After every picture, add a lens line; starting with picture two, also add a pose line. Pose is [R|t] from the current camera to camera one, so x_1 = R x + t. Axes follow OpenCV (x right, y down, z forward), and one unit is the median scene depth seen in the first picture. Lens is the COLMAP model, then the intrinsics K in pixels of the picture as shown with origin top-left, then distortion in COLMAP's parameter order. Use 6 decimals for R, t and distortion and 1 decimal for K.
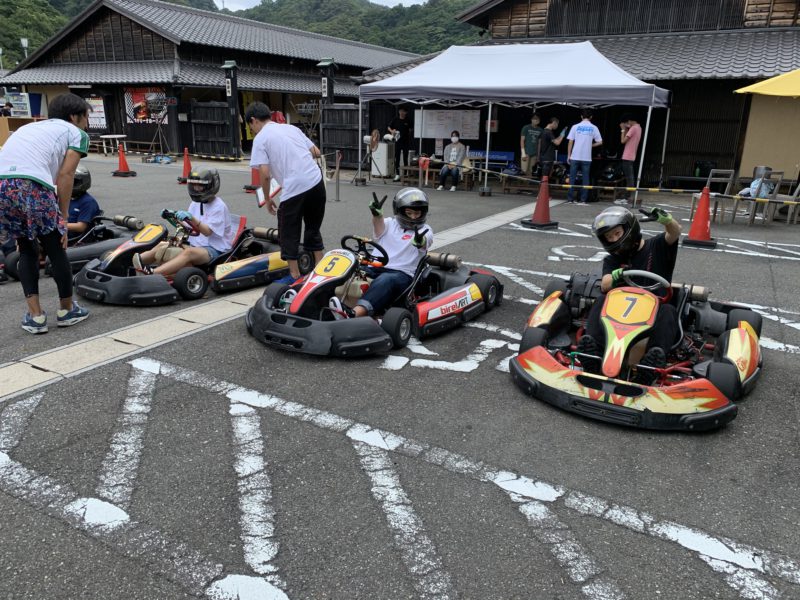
lens RADIAL K [[605.6, 0, 400.0], [0, 605.6, 300.0], [0, 0, 1]] dist [0.012733, -0.006762]
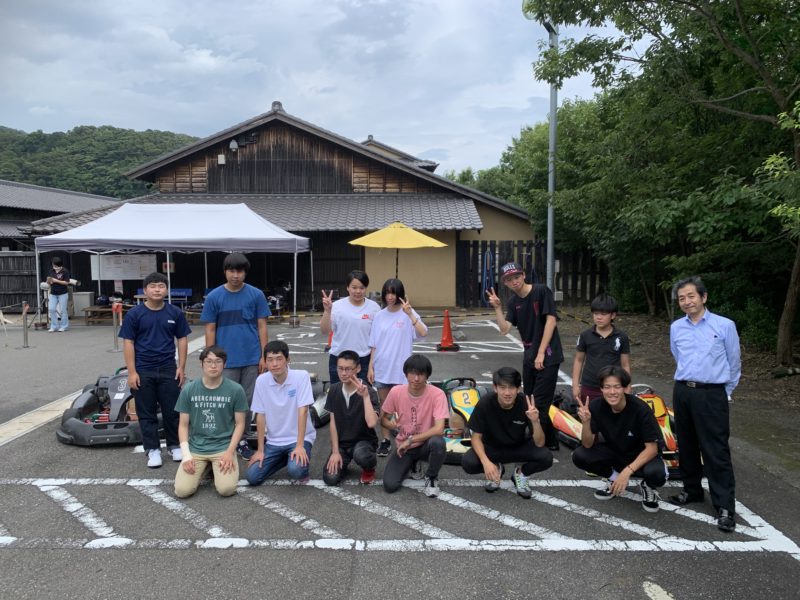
lens RADIAL K [[601.6, 0, 400.0], [0, 601.6, 300.0], [0, 0, 1]] dist [0.032777, -0.008970]
pose [[0.865393, -0.067915, 0.496470, -0.045094], [0.163851, 0.974661, -0.152277, 0.019134], [-0.473548, 0.213126, 0.854593, -0.181172]]
